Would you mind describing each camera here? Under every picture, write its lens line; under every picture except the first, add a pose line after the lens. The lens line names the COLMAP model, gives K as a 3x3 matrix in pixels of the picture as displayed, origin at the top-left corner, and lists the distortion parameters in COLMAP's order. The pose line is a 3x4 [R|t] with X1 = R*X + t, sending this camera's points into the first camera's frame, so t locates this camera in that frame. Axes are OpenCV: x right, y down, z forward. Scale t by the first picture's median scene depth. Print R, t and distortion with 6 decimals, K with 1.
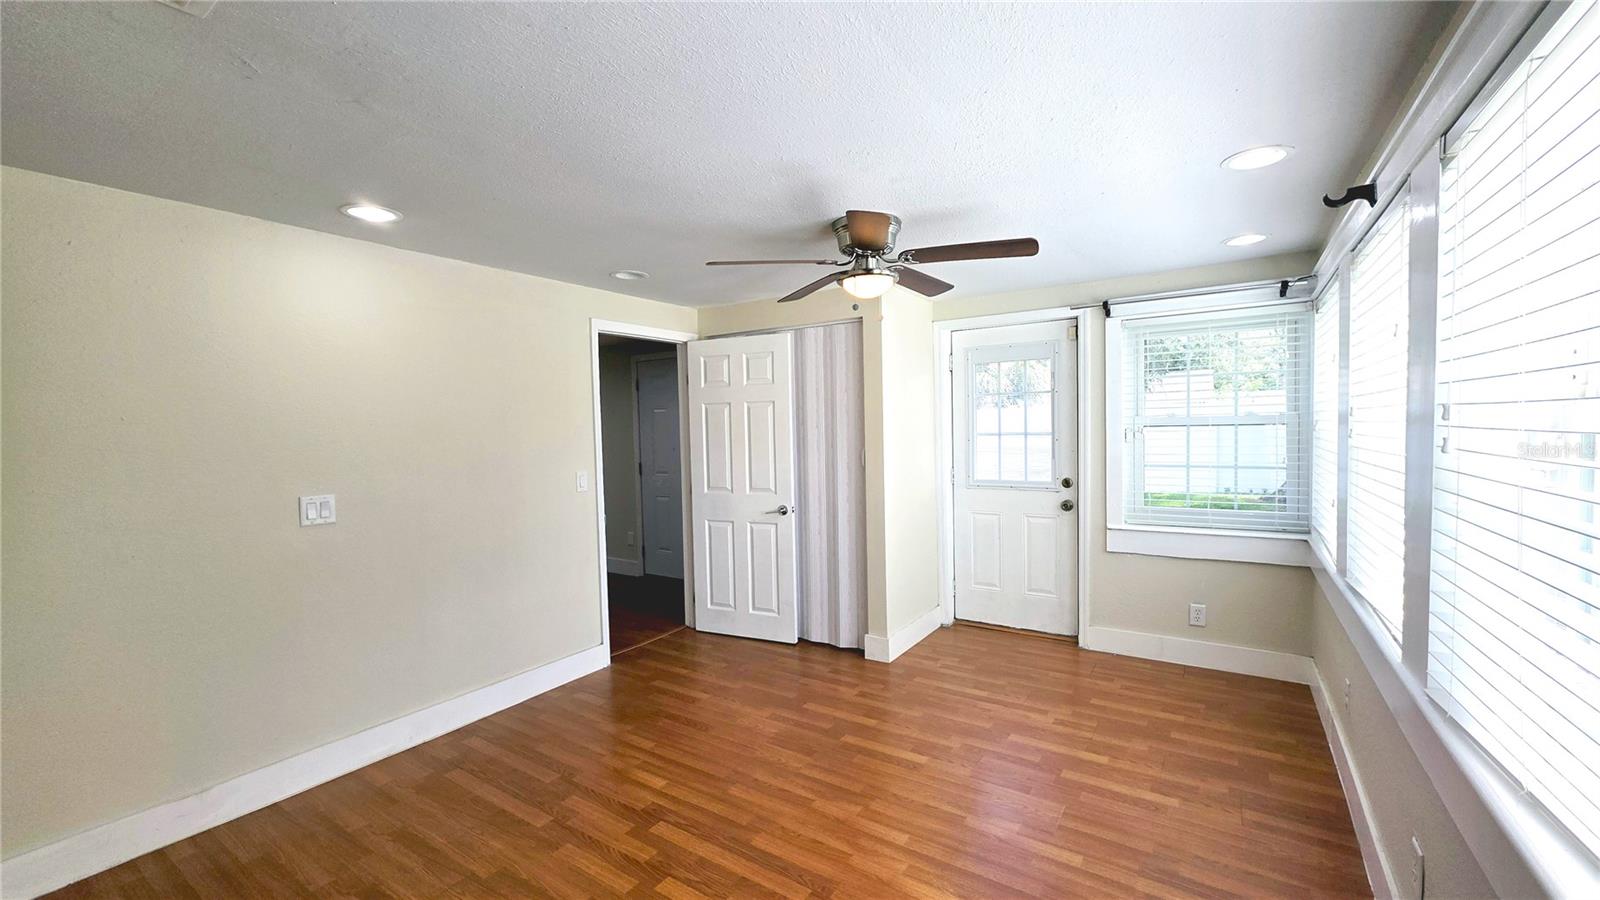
lens RADIAL K [[639.3, 0, 793.7], [0, 639.3, 456.0], [0, 0, 1]] dist [0.000897, 0.000205]
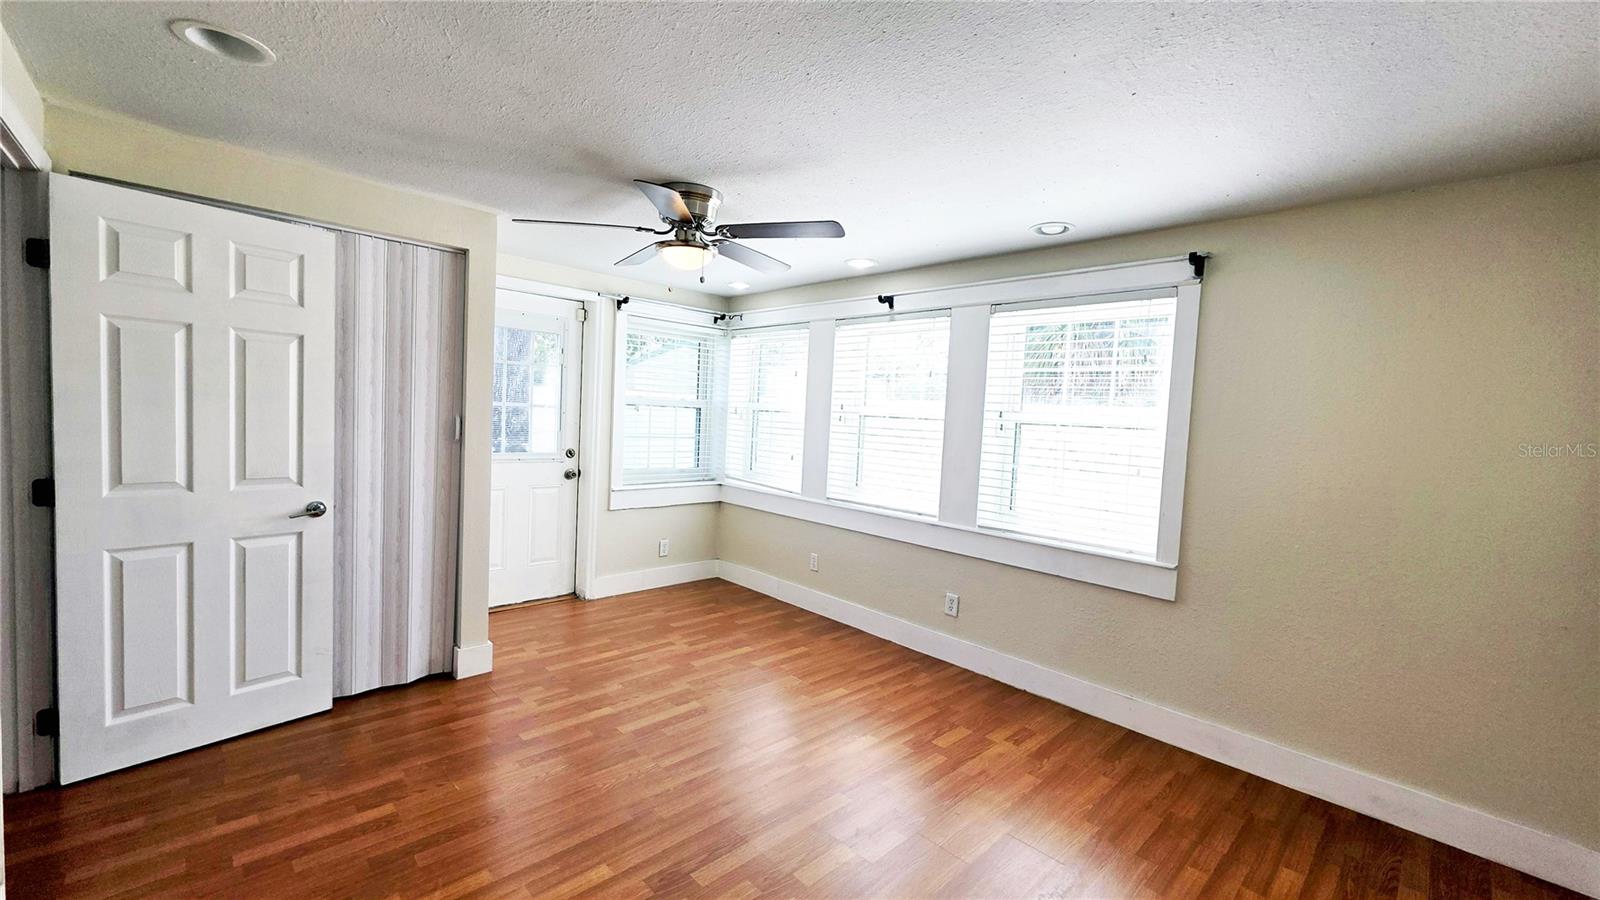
lens RADIAL K [[639.3, 0, 795.6], [0, 639.3, 445.7], [0, 0, 1]] dist [0.000897, 0.000205]
pose [[0.219657, -0.020064, 0.975371, -0.574791], [-0.003439, 0.999766, 0.021341, 0.005882], [-0.975571, -0.008042, 0.219537, 0.418307]]
